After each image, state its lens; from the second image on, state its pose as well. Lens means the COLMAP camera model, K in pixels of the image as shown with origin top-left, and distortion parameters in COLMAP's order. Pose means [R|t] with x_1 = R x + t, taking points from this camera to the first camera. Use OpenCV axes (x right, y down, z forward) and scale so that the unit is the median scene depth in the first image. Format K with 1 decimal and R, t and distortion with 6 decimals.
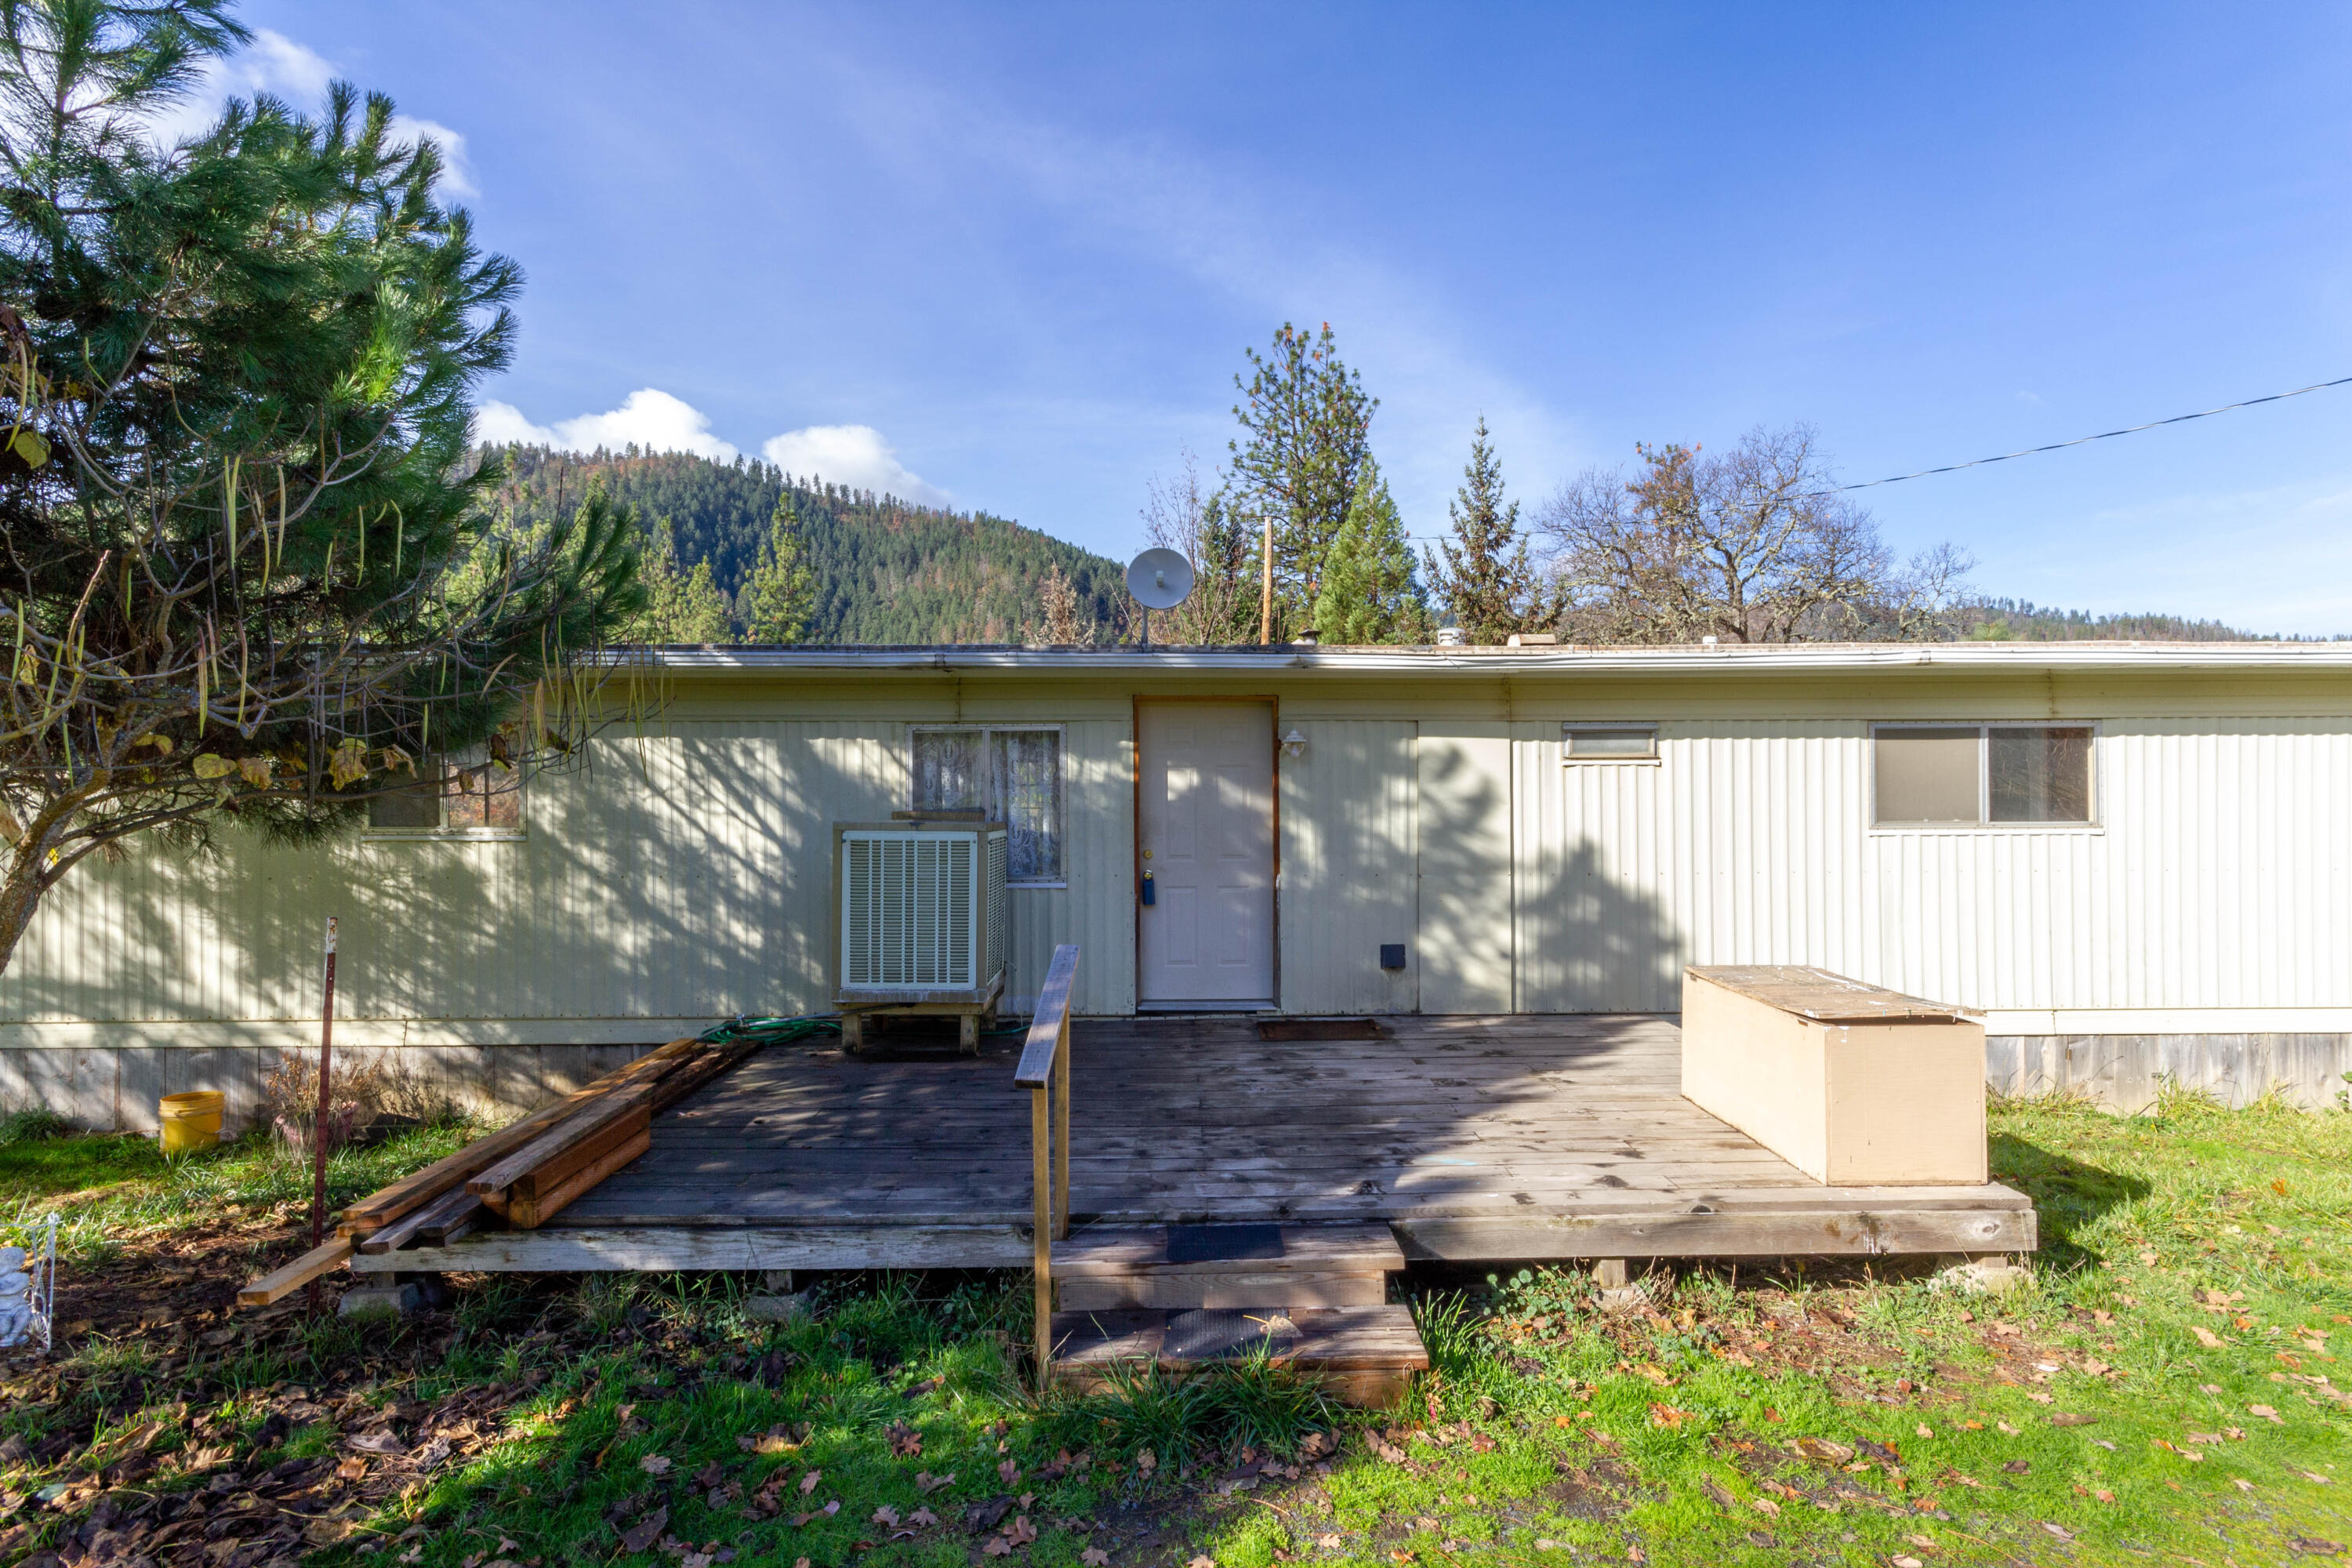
lens RADIAL K [[1082.0, 0, 1173.4], [0, 1082.0, 783.7], [0, 0, 1]] dist [0.002287, 0.001456]
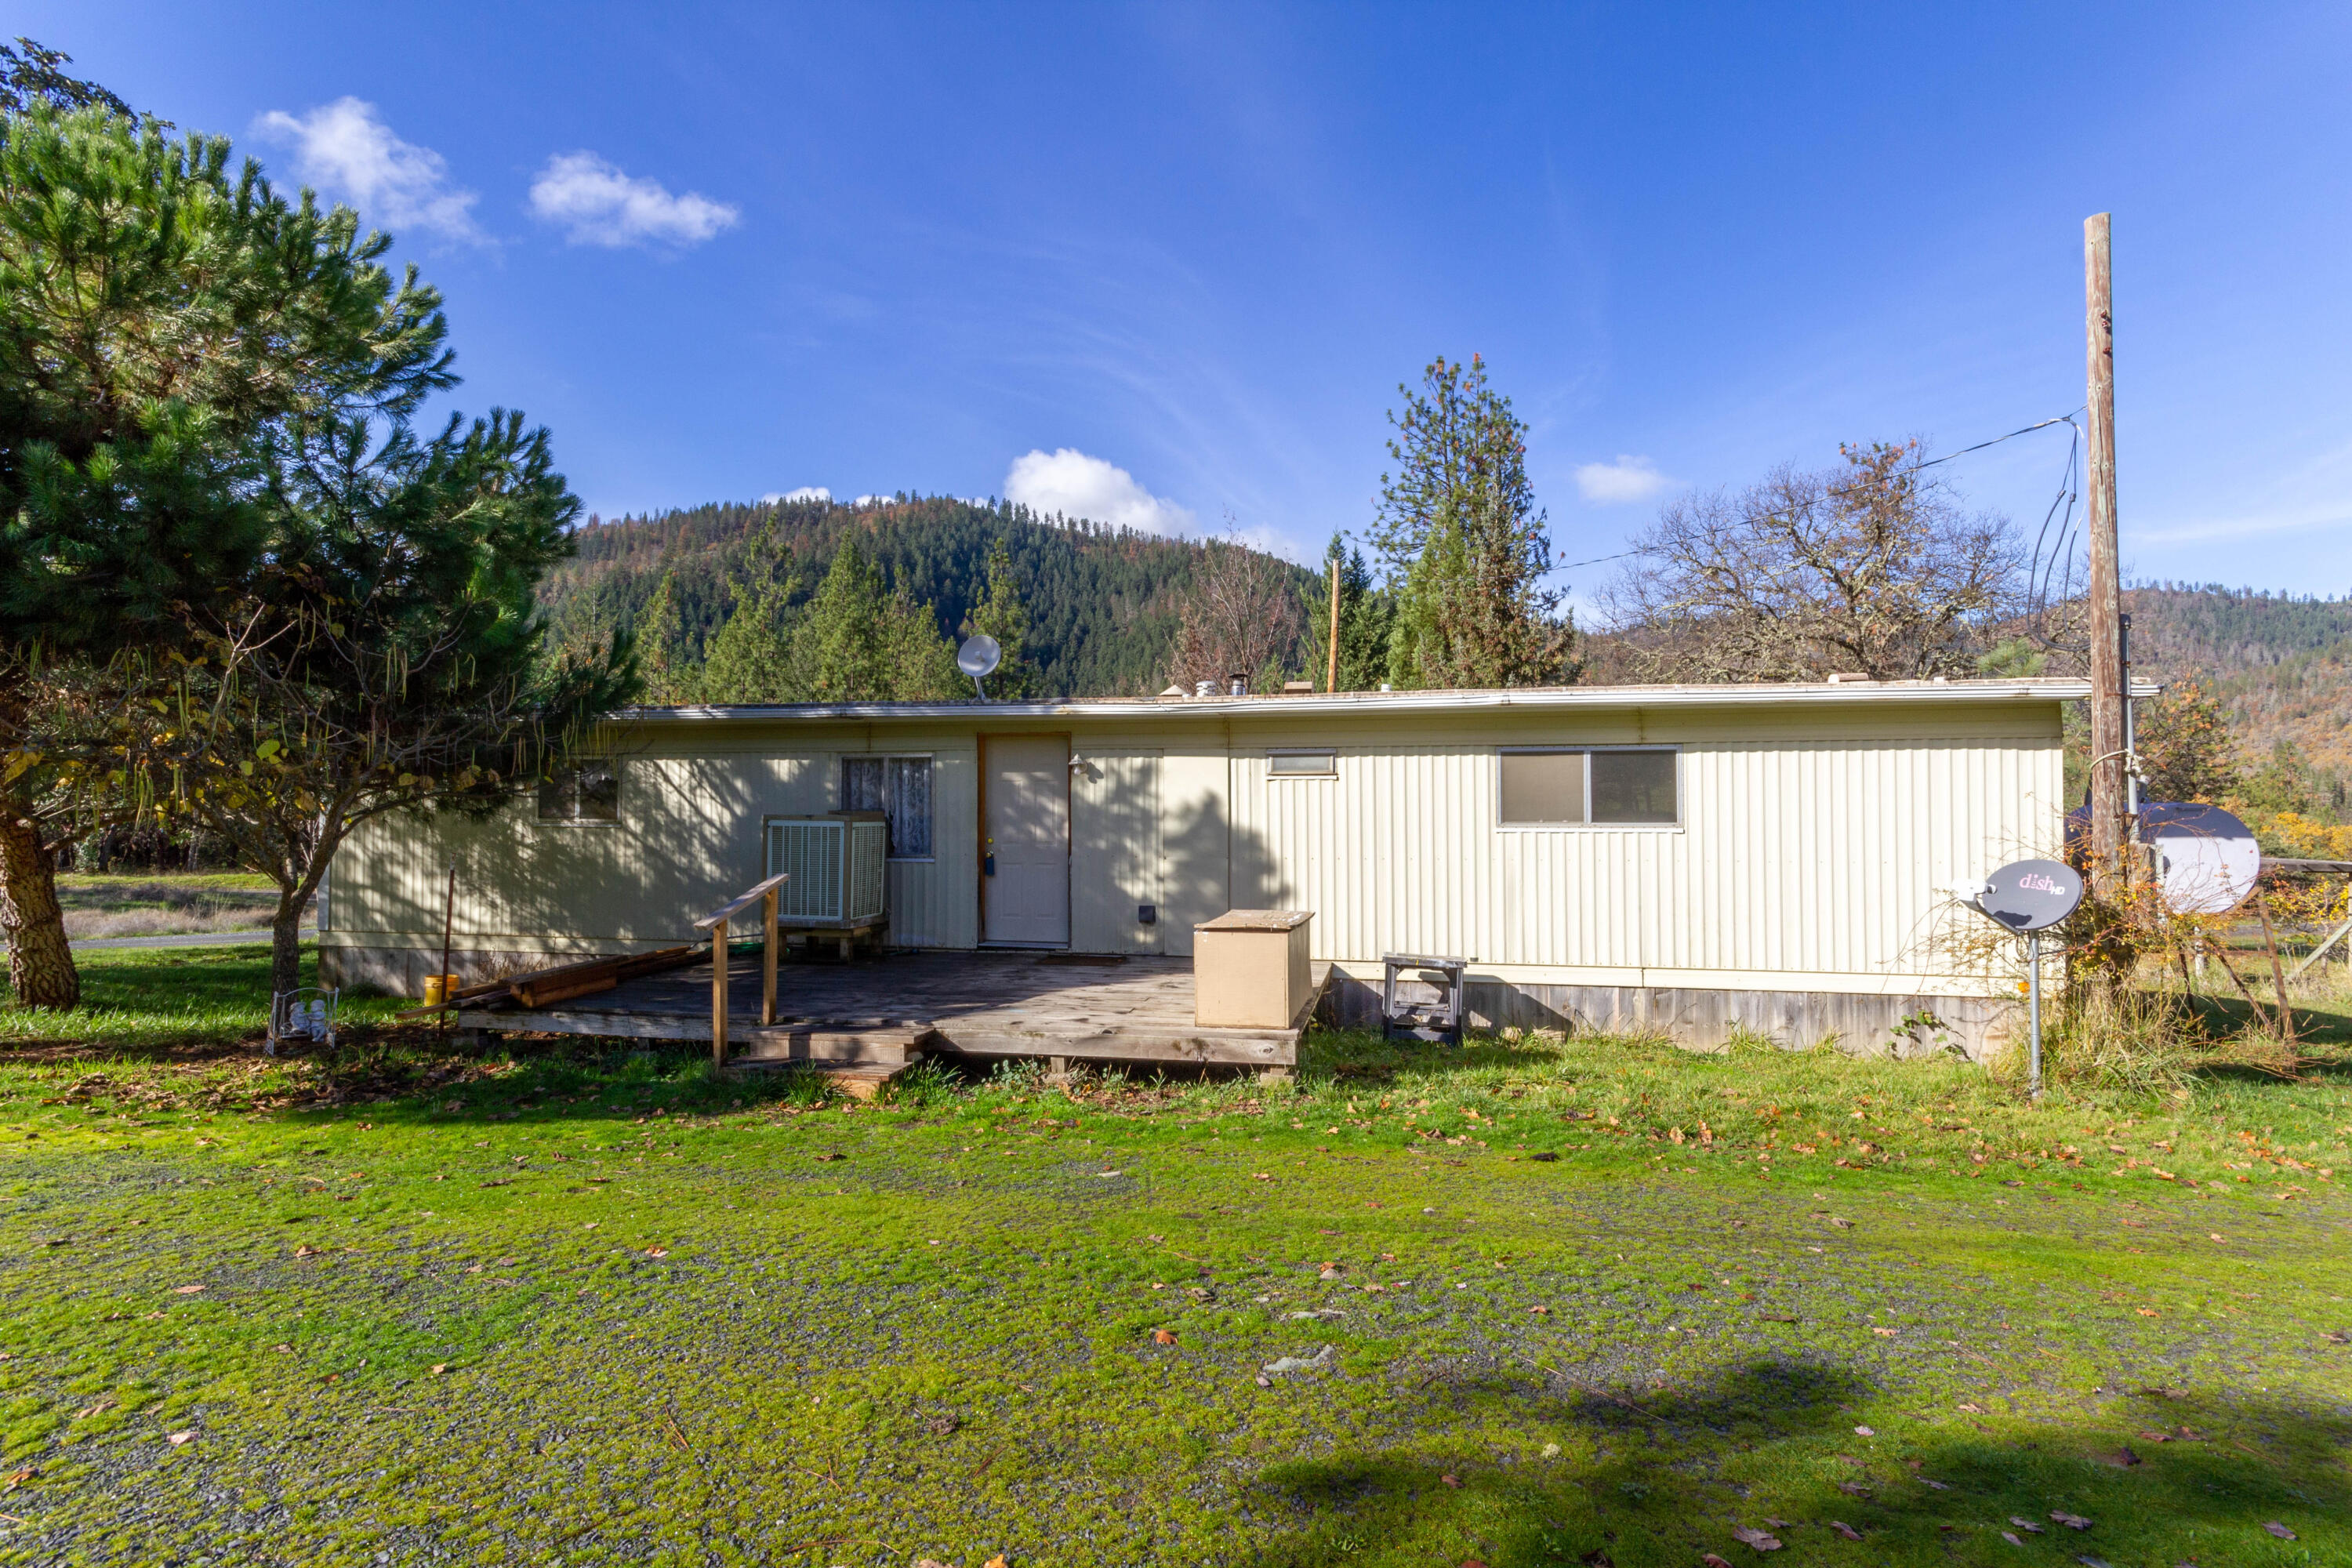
lens RADIAL K [[1082.0, 0, 1179.4], [0, 1082.0, 780.0], [0, 0, 1]] dist [0.002287, 0.001456]
pose [[0.977230, -0.000656, -0.212183, 0.082659], [-0.003841, 0.999777, -0.020779, 0.001948], [0.212149, 0.021121, 0.977009, -0.058608]]
